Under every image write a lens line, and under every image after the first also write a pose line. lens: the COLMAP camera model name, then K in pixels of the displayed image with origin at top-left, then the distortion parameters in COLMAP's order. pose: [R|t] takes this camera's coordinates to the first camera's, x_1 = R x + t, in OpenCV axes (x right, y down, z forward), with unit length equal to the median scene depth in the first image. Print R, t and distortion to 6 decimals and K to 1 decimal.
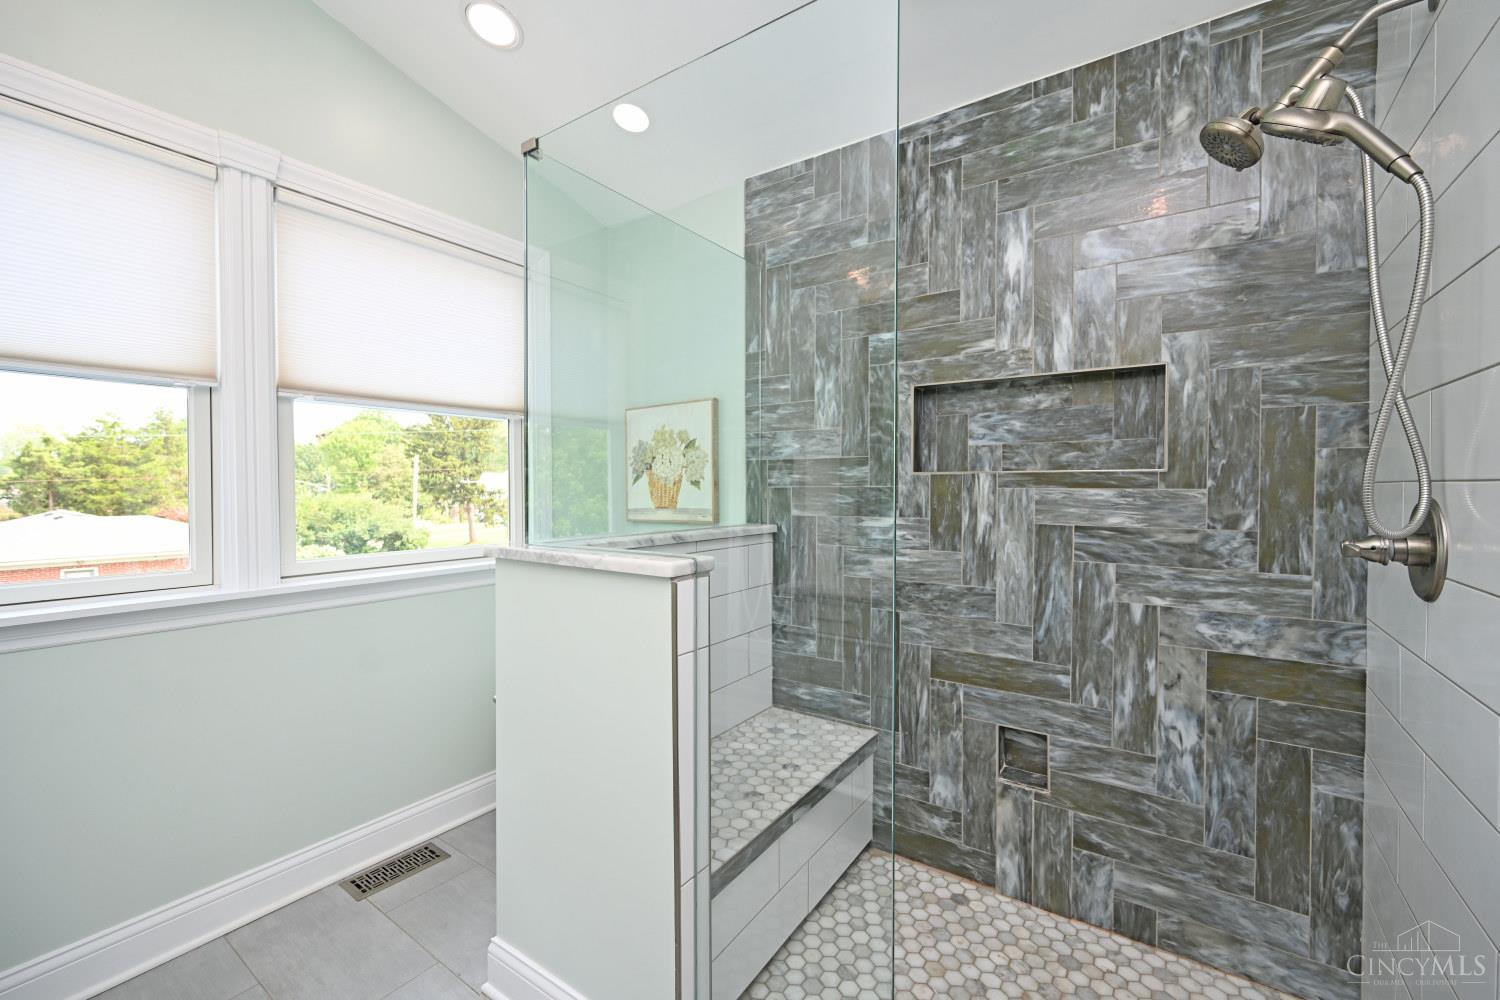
lens RADIAL K [[625.6, 0, 750.8], [0, 625.6, 493.7], [0, 0, 1]] dist [0.003719, 0.000258]
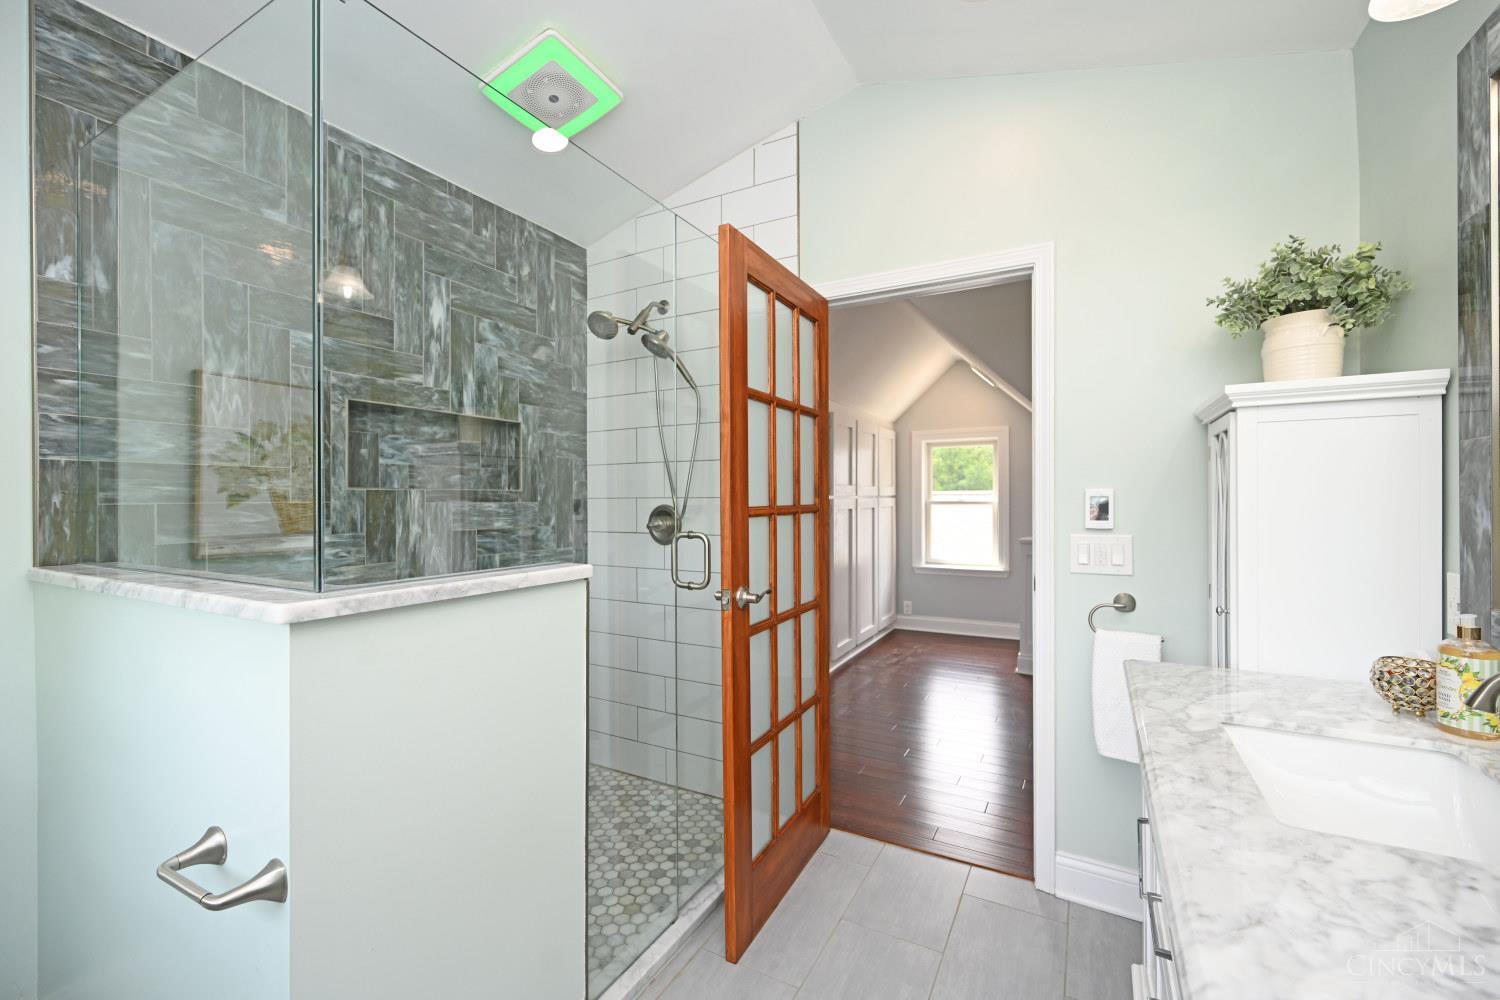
lens RADIAL K [[625.6, 0, 755.6], [0, 625.6, 500.0], [0, 0, 1]] dist [0.003719, 0.000258]
pose [[-0.100077, -0.001563, 0.994978, -0.820146], [0.016348, 0.999861, 0.003215, -0.007401], [-0.994845, 0.016587, -0.100038, 0.490318]]
